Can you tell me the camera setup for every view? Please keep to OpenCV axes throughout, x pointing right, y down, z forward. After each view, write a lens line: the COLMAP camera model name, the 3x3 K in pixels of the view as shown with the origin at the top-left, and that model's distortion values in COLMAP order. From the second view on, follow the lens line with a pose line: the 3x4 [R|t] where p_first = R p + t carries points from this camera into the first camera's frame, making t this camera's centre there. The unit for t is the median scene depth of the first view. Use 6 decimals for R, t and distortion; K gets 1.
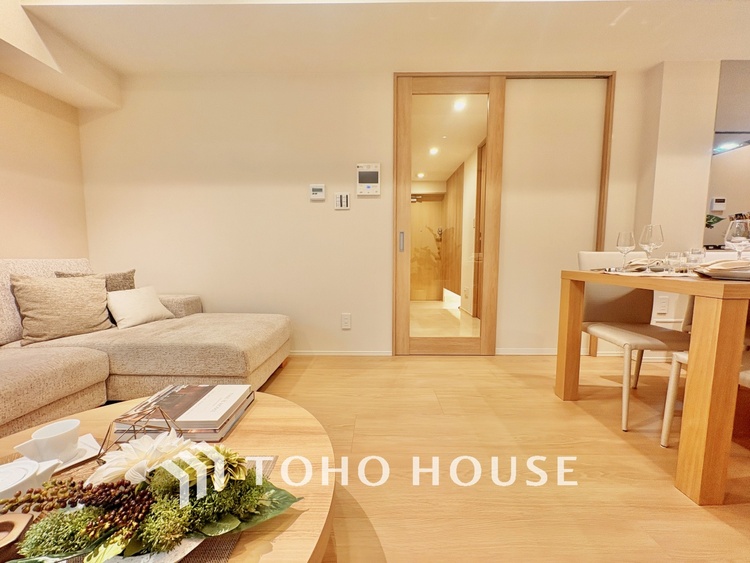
lens RADIAL K [[302.4, 0, 374.9], [0, 302.4, 282.5], [0, 0, 1]] dist [0.000780, -0.000124]
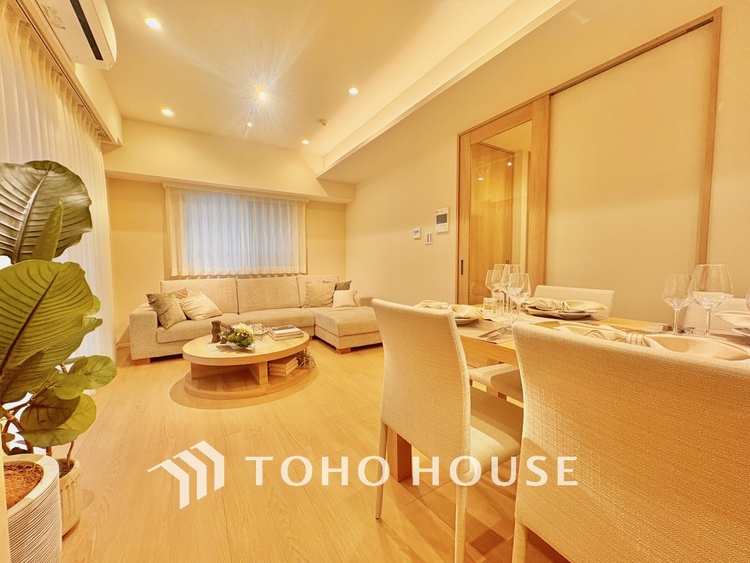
lens RADIAL K [[302.4, 0, 376.8], [0, 302.4, 283.3], [0, 0, 1]] dist [0.000780, -0.000124]
pose [[0.529414, 0.055490, -0.846547, 0.950697], [-0.089421, 0.995950, 0.009362, -0.057523], [0.843638, 0.070743, 0.532232, 0.087876]]
